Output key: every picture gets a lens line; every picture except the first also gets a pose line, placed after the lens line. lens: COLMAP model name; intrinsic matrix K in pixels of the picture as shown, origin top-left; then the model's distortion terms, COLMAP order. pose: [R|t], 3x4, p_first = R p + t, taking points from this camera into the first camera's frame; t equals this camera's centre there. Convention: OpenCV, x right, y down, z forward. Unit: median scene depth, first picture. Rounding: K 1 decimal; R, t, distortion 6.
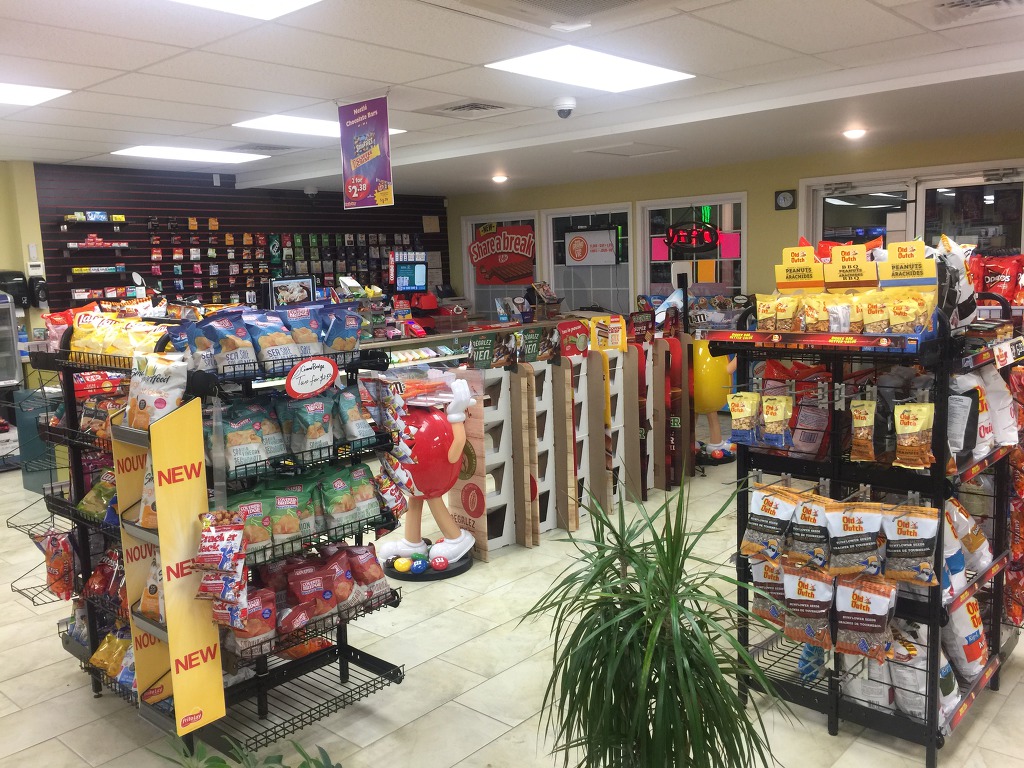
lens RADIAL K [[868.3, 0, 508.4], [0, 868.3, 371.8], [0, 0, 1]] dist [0.094135, -0.135697]
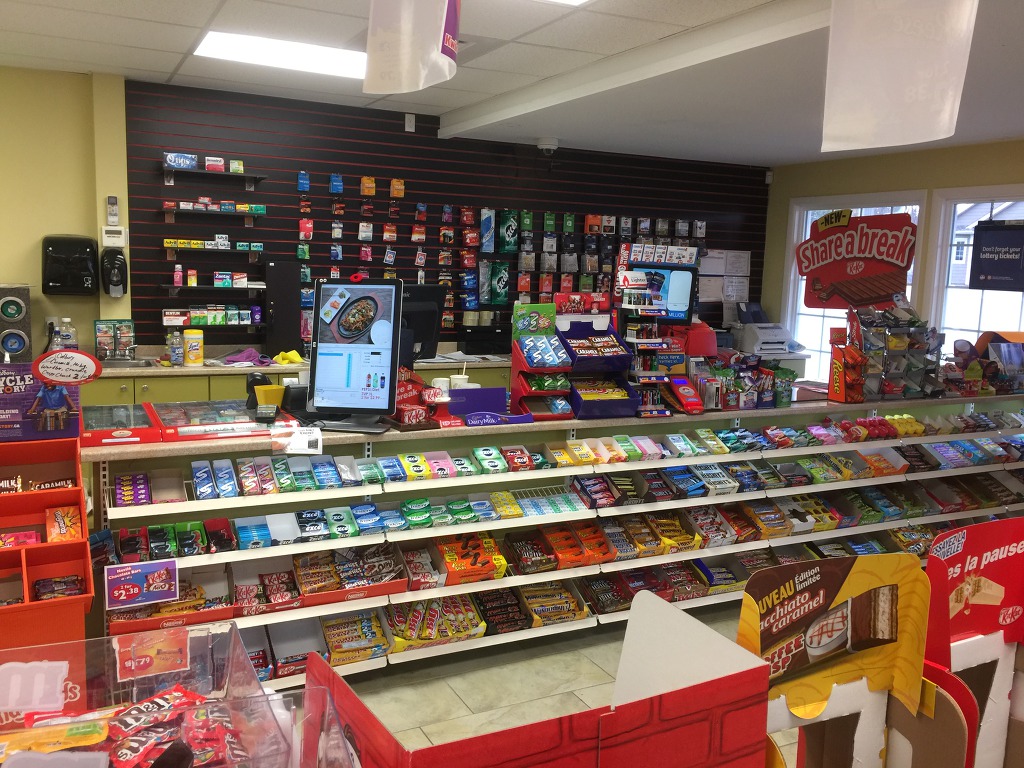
lens RADIAL K [[868.3, 0, 508.4], [0, 868.3, 371.8], [0, 0, 1]] dist [0.094135, -0.135697]
pose [[0.929221, 0.113048, -0.351808, -0.006973], [-0.112060, 0.993430, 0.023243, -0.054993], [0.352124, 0.017825, 0.935784, 0.414085]]
